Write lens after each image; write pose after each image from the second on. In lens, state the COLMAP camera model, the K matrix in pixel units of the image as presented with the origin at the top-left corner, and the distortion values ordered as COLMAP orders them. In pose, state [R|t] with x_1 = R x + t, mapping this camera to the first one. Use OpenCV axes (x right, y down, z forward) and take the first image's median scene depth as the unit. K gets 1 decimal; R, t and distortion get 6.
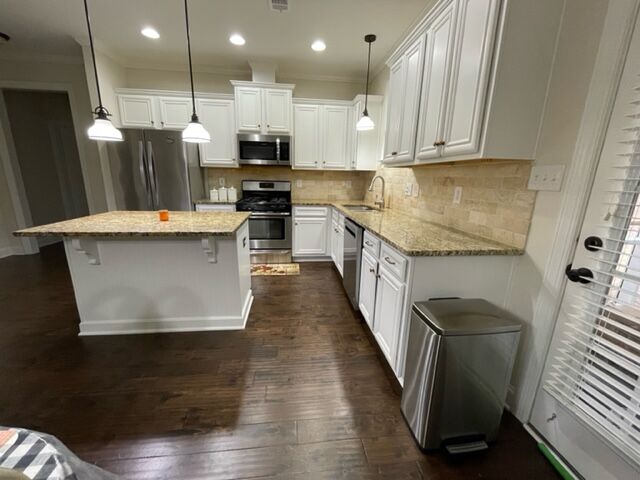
lens RADIAL K [[260.2, 0, 318.3], [0, 260.2, 239.3], [0, 0, 1]] dist [-0.002472, -0.000321]
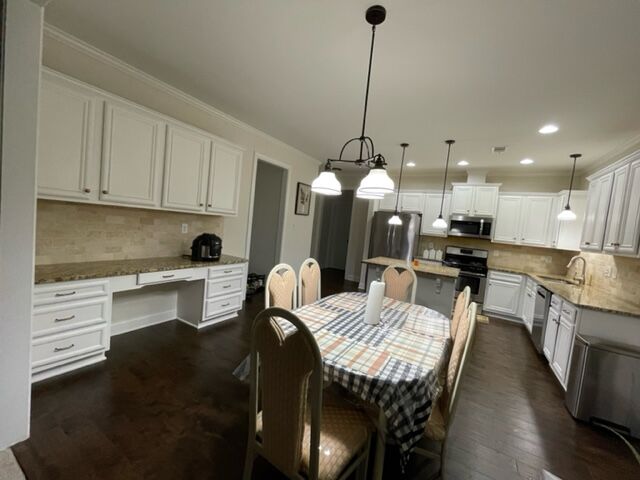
lens RADIAL K [[260.2, 0, 320.9], [0, 260.2, 239.0], [0, 0, 1]] dist [-0.002472, -0.000321]
pose [[0.798225, 0.092286, -0.595248, -0.010297], [-0.218434, 0.965278, -0.143264, 0.093848], [0.561359, 0.244379, 0.790667, -0.549193]]
